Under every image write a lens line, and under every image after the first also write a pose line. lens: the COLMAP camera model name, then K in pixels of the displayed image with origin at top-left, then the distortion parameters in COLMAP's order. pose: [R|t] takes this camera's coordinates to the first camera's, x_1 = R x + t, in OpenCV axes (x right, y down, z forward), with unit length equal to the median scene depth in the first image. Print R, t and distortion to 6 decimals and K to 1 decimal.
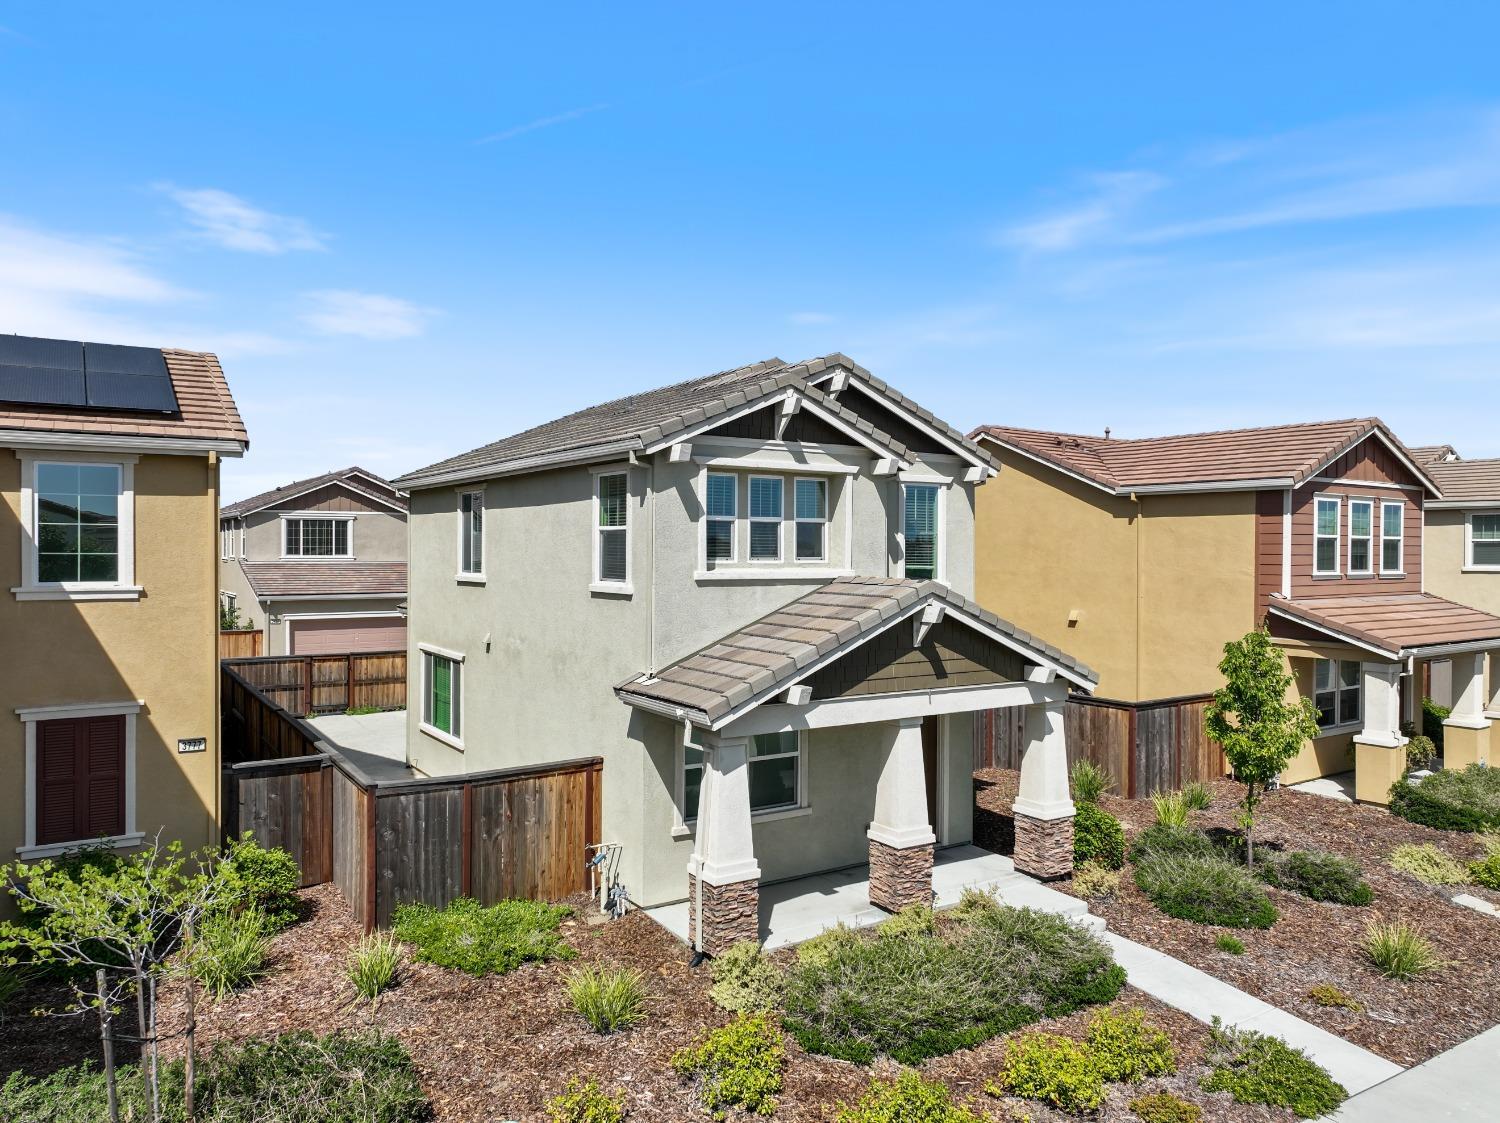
lens RADIAL K [[1060.6, 0, 751.4], [0, 1060.6, 561.6], [0, 0, 1]] dist [-0.000244, 0.013022]
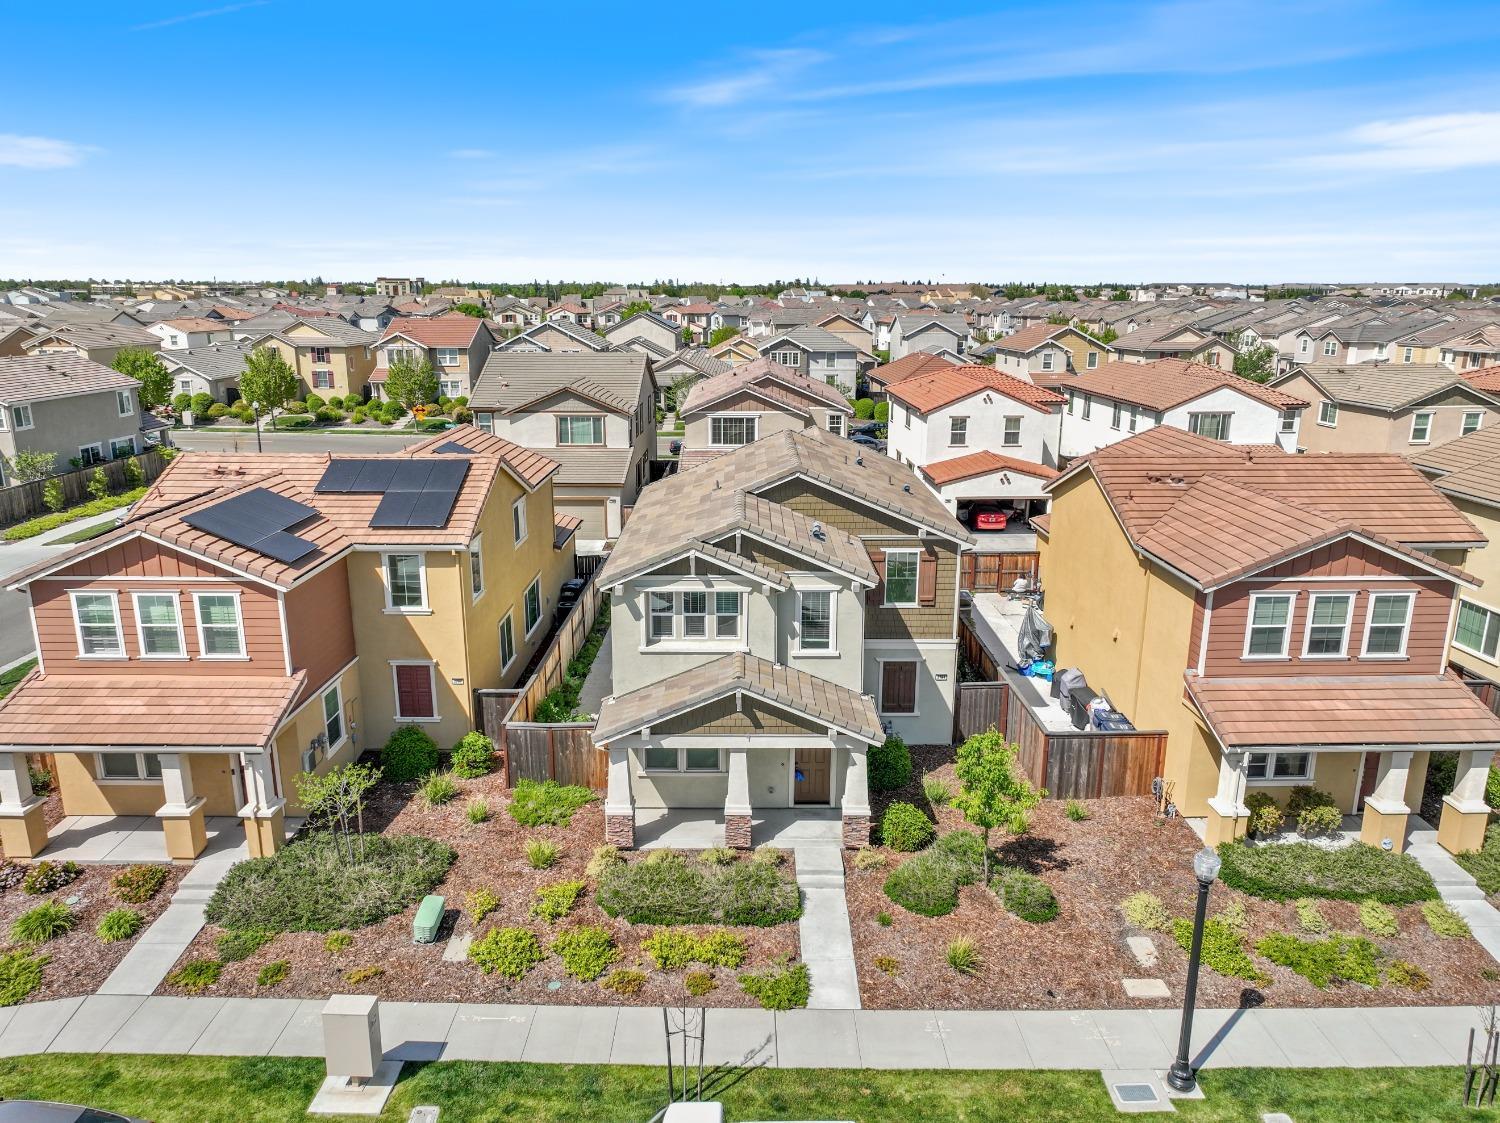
lens RADIAL K [[1060.6, 0, 742.5], [0, 1060.6, 563.8], [0, 0, 1]] dist [-0.000244, 0.013022]
pose [[0.836341, 0.135376, -0.531232, 1.034052], [-0.004006, 0.970514, 0.241013, -0.563275], [0.548195, -0.199441, 0.812223, -0.357362]]
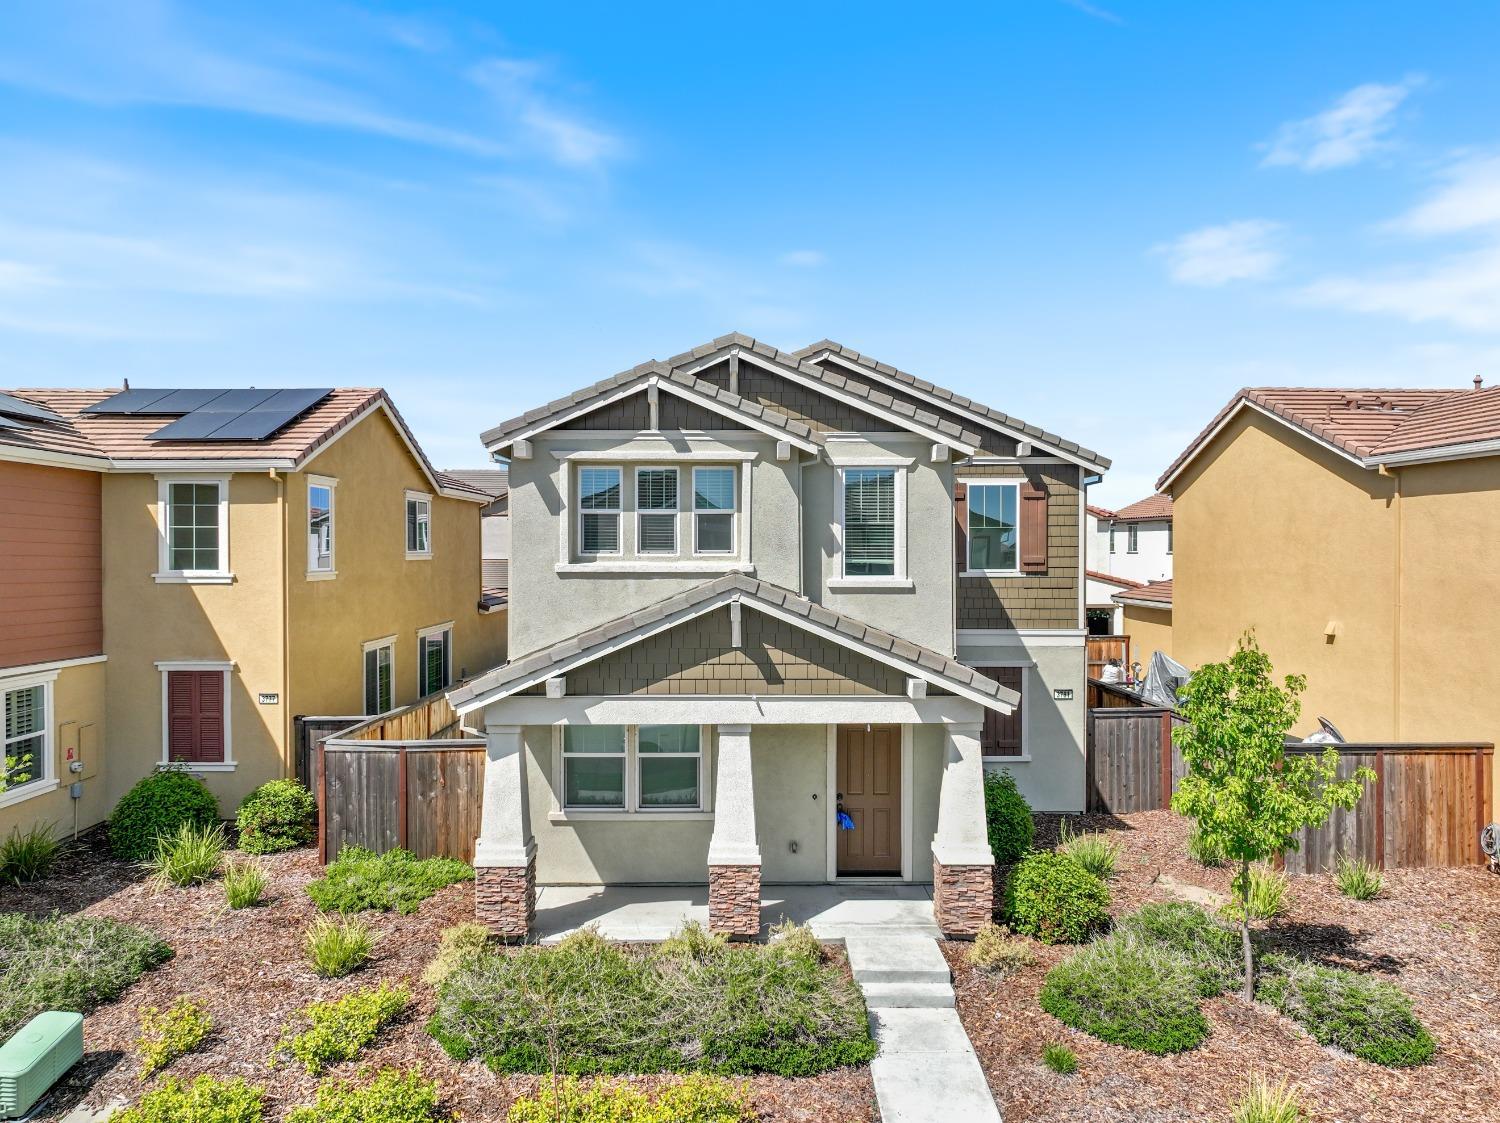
lens RADIAL K [[1060.6, 0, 746.1], [0, 1060.6, 560.1], [0, 0, 1]] dist [-0.000244, 0.013022]
pose [[0.842666, 0.001070, -0.538436, 0.642213], [-0.002201, 0.999997, -0.001458, 0.006701], [0.538432, 0.002414, 0.842665, 0.230944]]
